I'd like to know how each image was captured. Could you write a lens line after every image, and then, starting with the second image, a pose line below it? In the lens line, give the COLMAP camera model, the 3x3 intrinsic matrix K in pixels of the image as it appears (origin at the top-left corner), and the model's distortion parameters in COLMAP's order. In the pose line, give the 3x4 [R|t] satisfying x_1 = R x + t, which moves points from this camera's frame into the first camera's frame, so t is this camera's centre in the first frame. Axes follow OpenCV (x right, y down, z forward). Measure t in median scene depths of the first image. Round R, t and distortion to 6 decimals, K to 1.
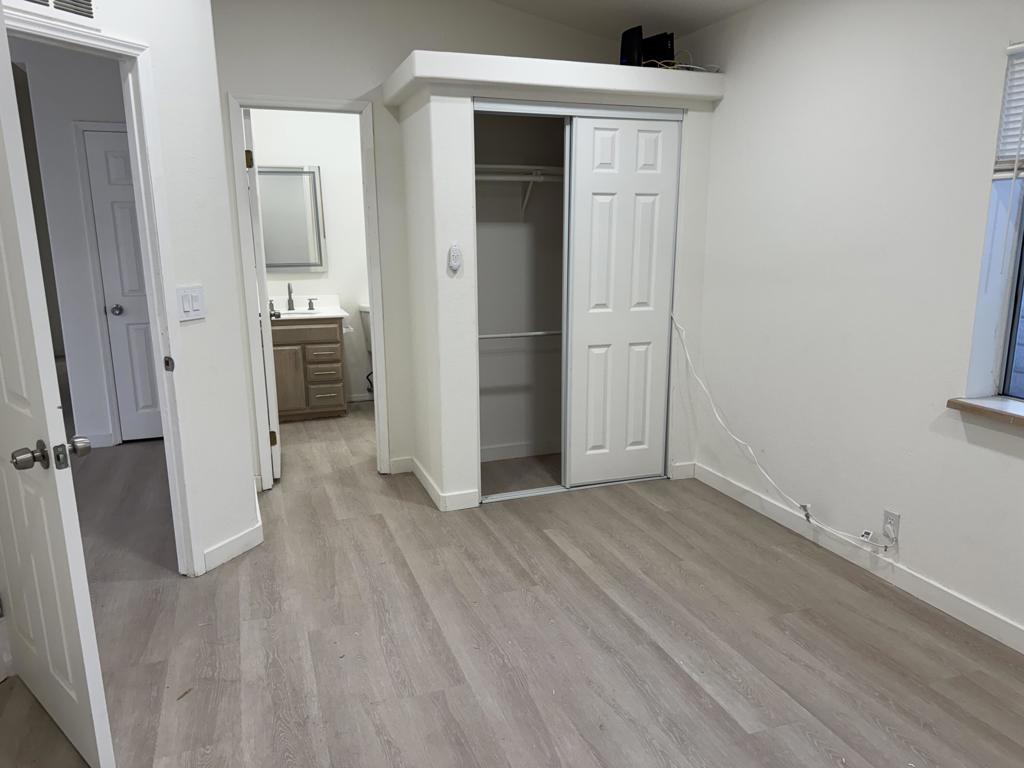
lens RADIAL K [[722.9, 0, 510.8], [0, 722.9, 388.1], [0, 0, 1]] dist [0.088171, -0.110117]
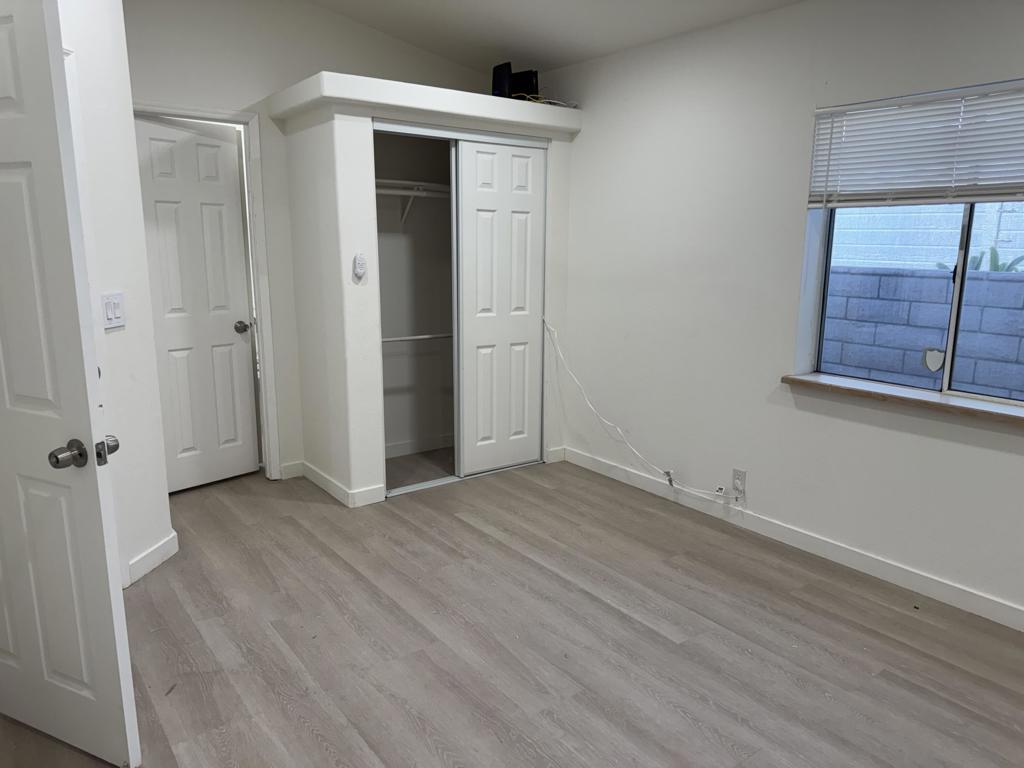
lens RADIAL K [[722.9, 0, 510.8], [0, 722.9, 388.1], [0, 0, 1]] dist [0.088171, -0.110117]
pose [[0.959584, -0.042122, 0.278252, -0.173460], [0.046136, 0.998904, -0.007889, 0.018189], [-0.277615, 0.020407, 0.960476, -0.083166]]
